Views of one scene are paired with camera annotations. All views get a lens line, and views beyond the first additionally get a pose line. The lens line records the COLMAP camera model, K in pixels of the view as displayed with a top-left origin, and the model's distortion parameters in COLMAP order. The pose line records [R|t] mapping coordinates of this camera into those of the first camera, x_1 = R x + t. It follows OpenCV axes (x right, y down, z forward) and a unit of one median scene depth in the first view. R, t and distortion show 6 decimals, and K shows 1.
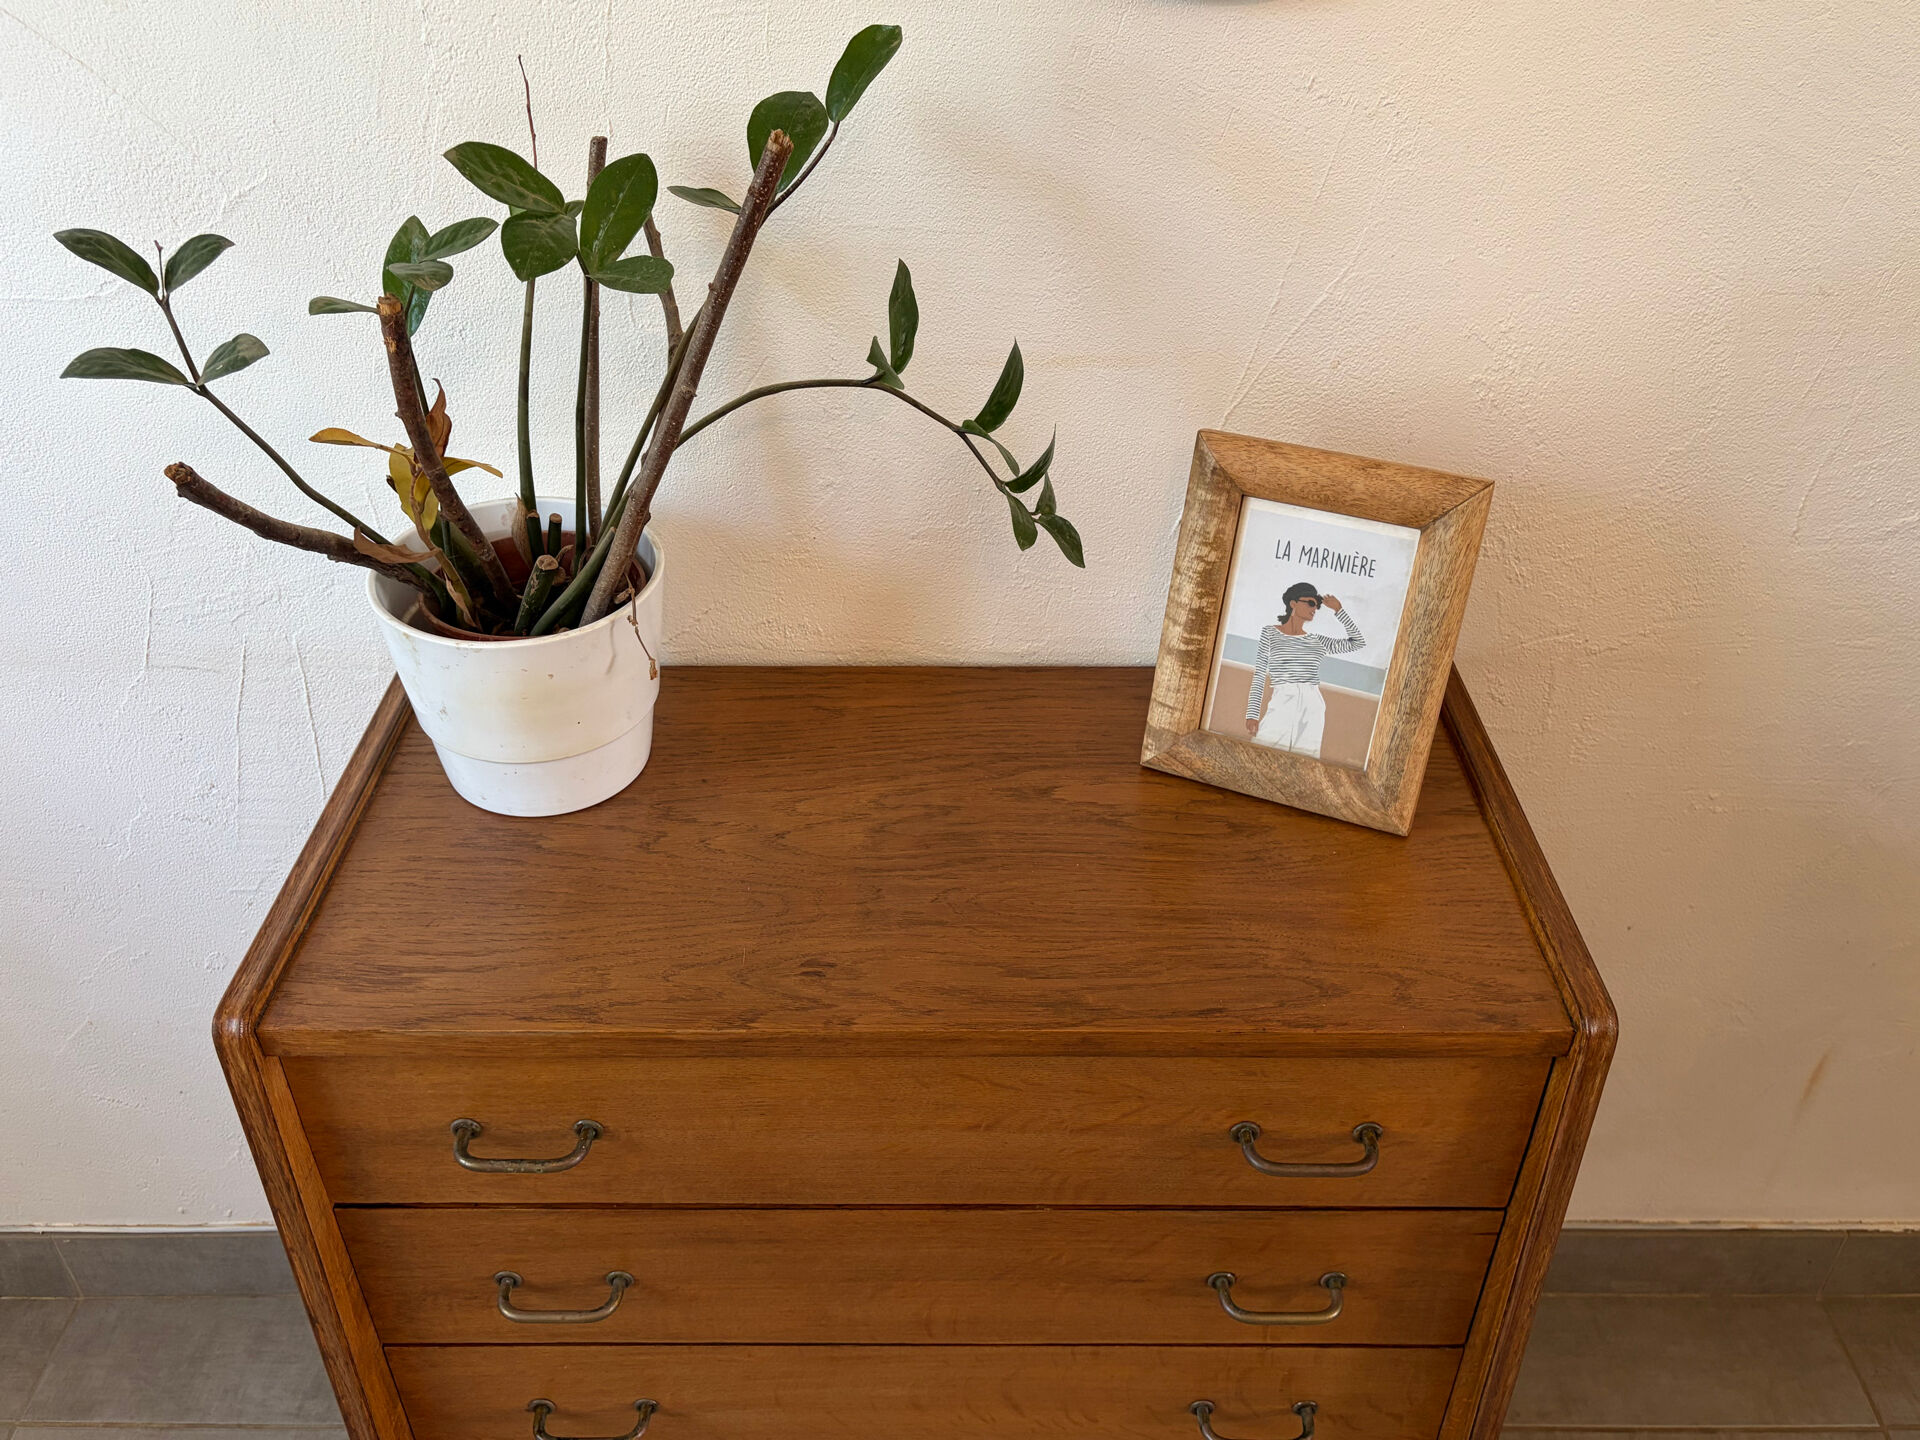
lens RADIAL K [[1580.9, 0, 963.7], [0, 1580.9, 727.2], [0, 0, 1]] dist [0.040084, -0.055325]
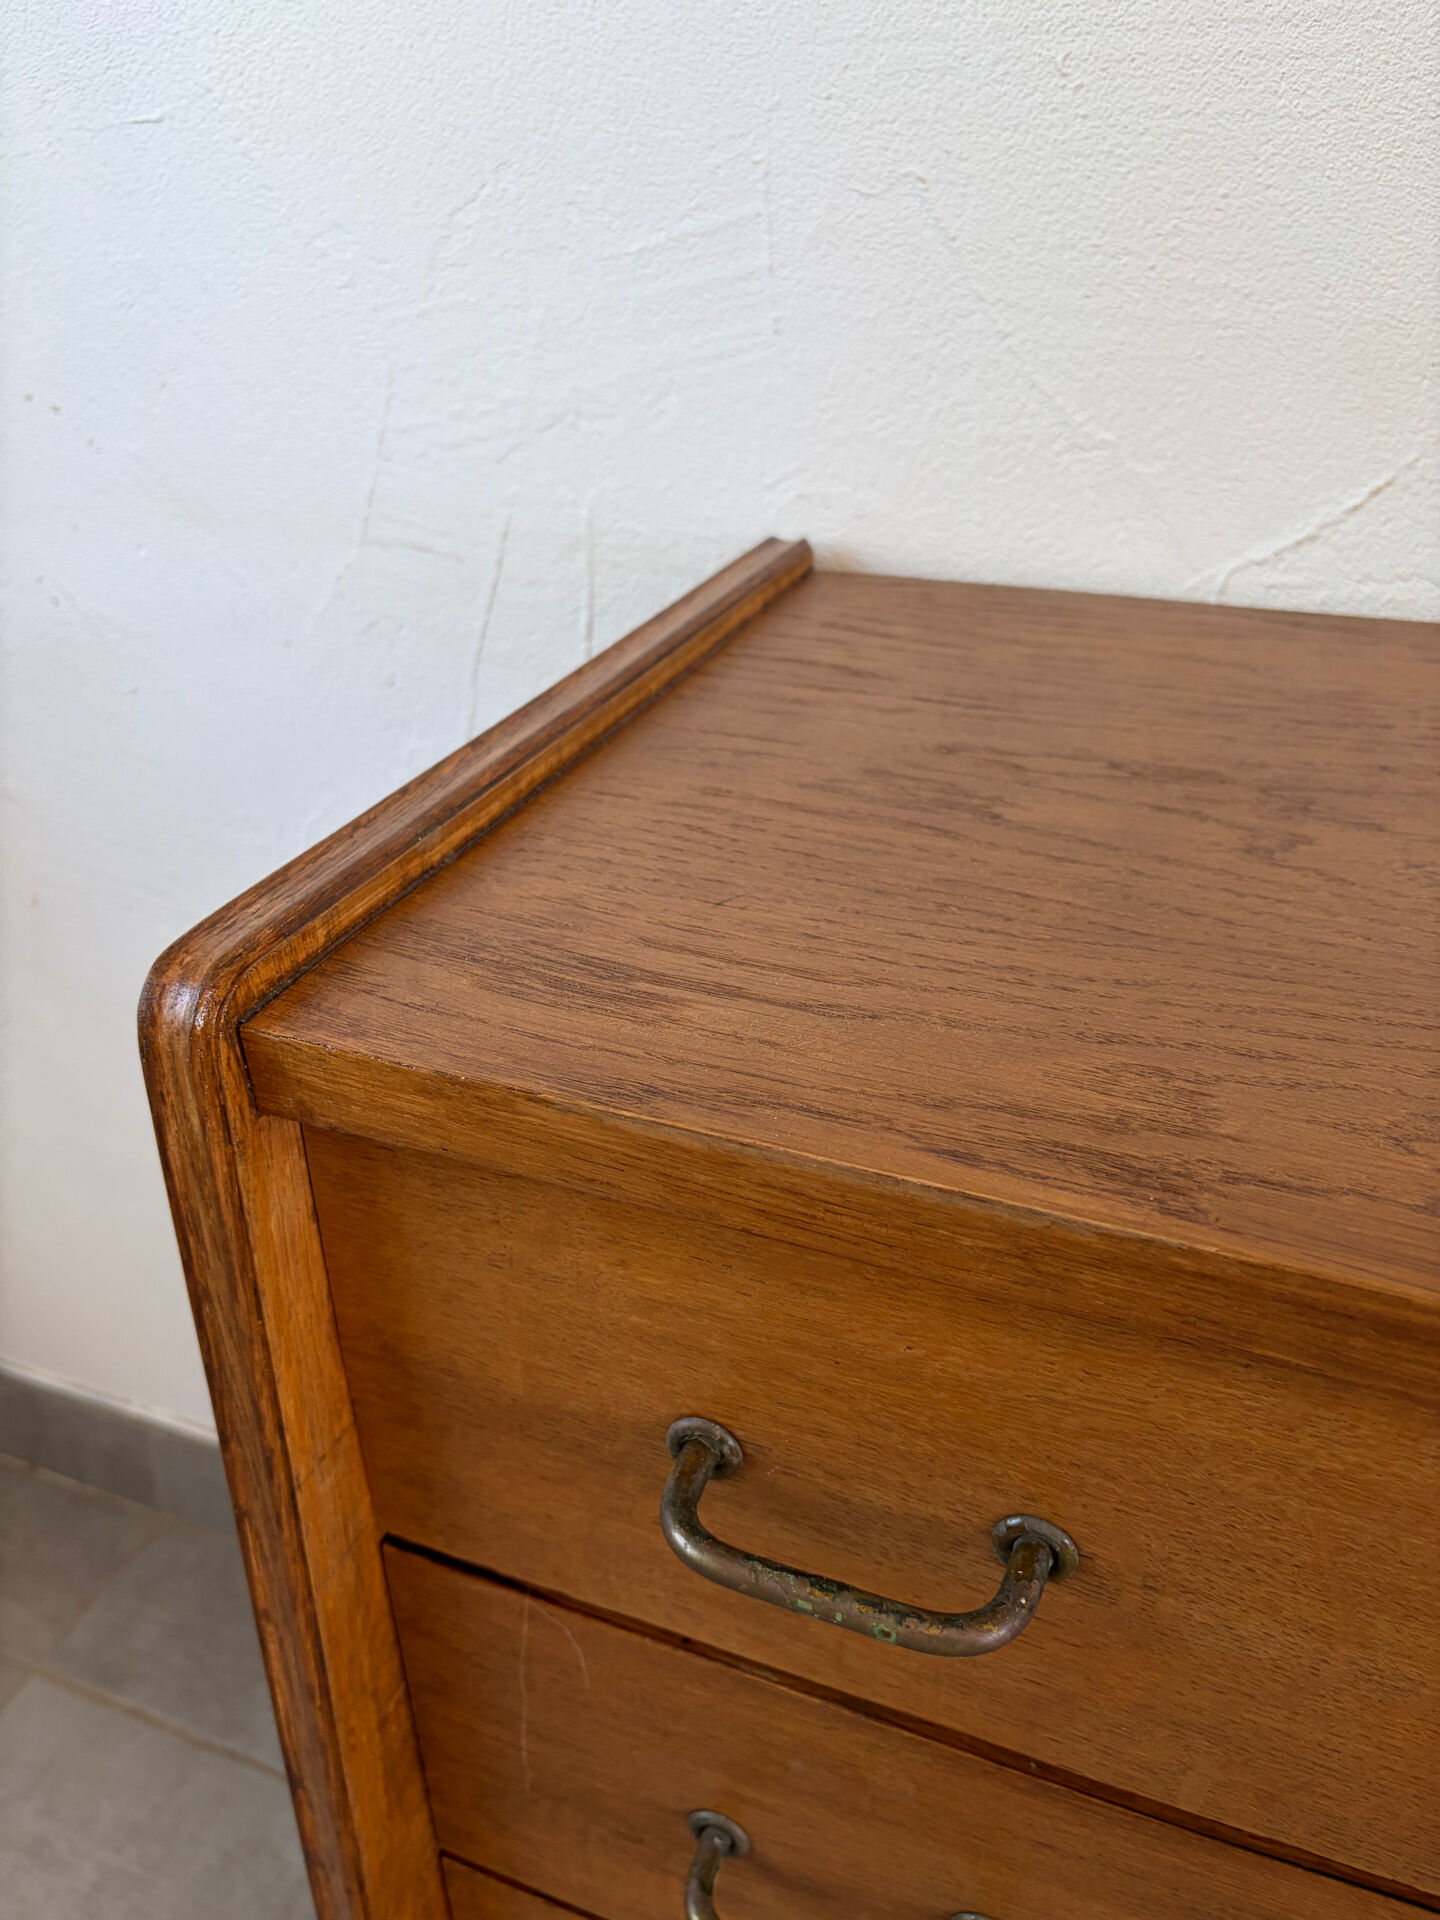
lens RADIAL K [[1469.2, 0, 717.0], [0, 1469.2, 974.1], [0, 0, 1]] dist [0.040930, -0.058073]
pose [[0.928606, 0.172016, -0.328788, -0.208593], [-0.201924, 0.977633, -0.058820, 0.158793], [0.311316, 0.121010, 0.942570, 0.639698]]
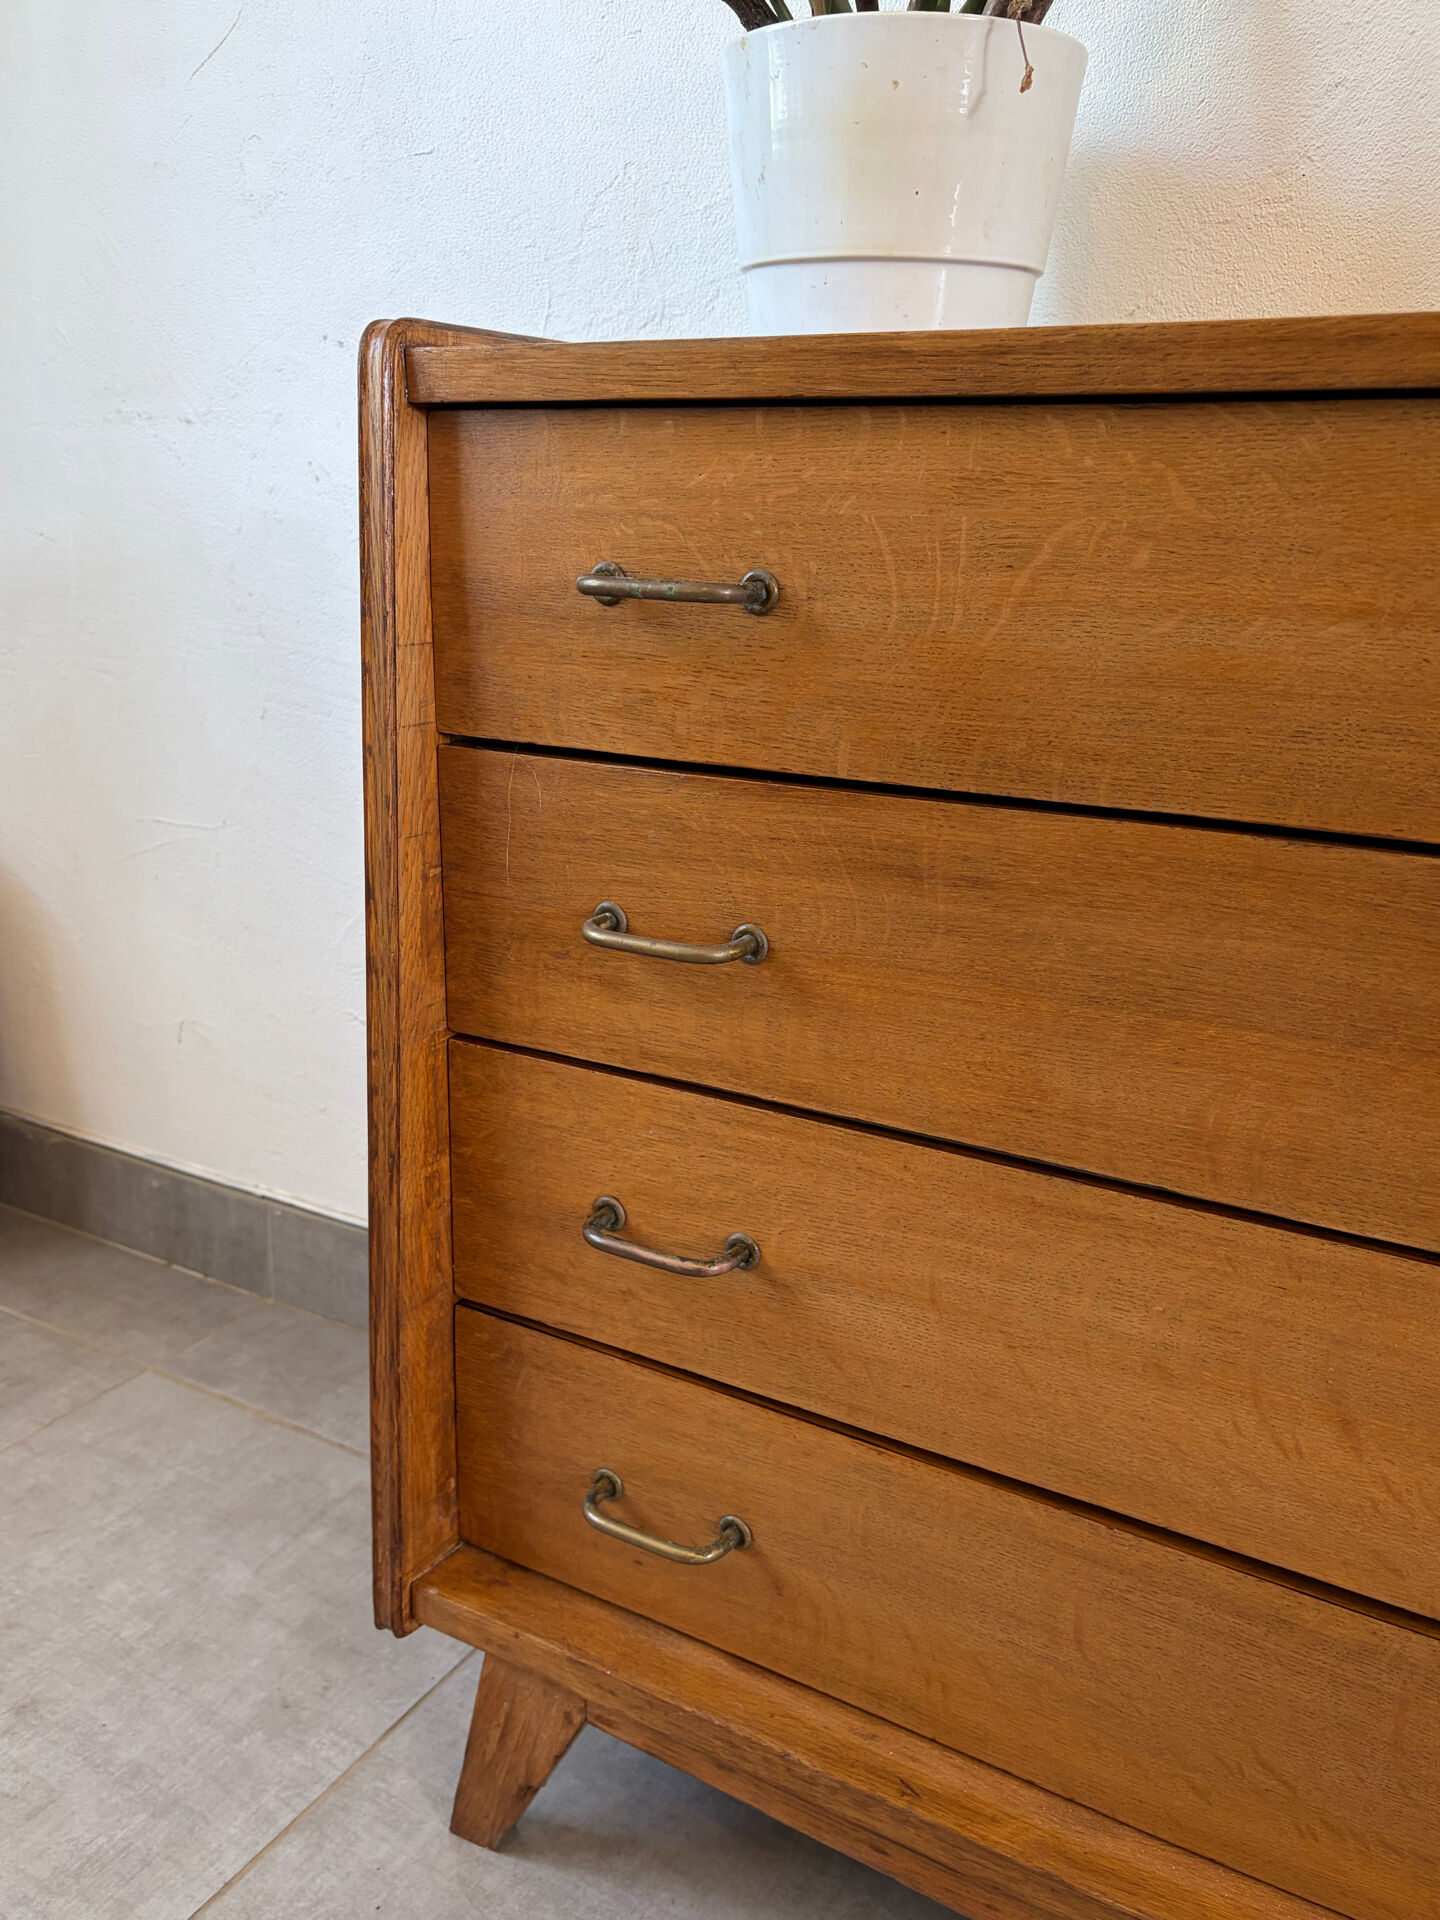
lens RADIAL K [[1580.9, 0, 700.7], [0, 1580.9, 976.0], [0, 0, 1]] dist [0.040084, -0.055325]
pose [[0.860280, 0.158808, -0.484457, 0.091180], [-0.308995, 0.918242, -0.247697, 0.556638], [0.405512, 0.362783, 0.839016, 0.468001]]
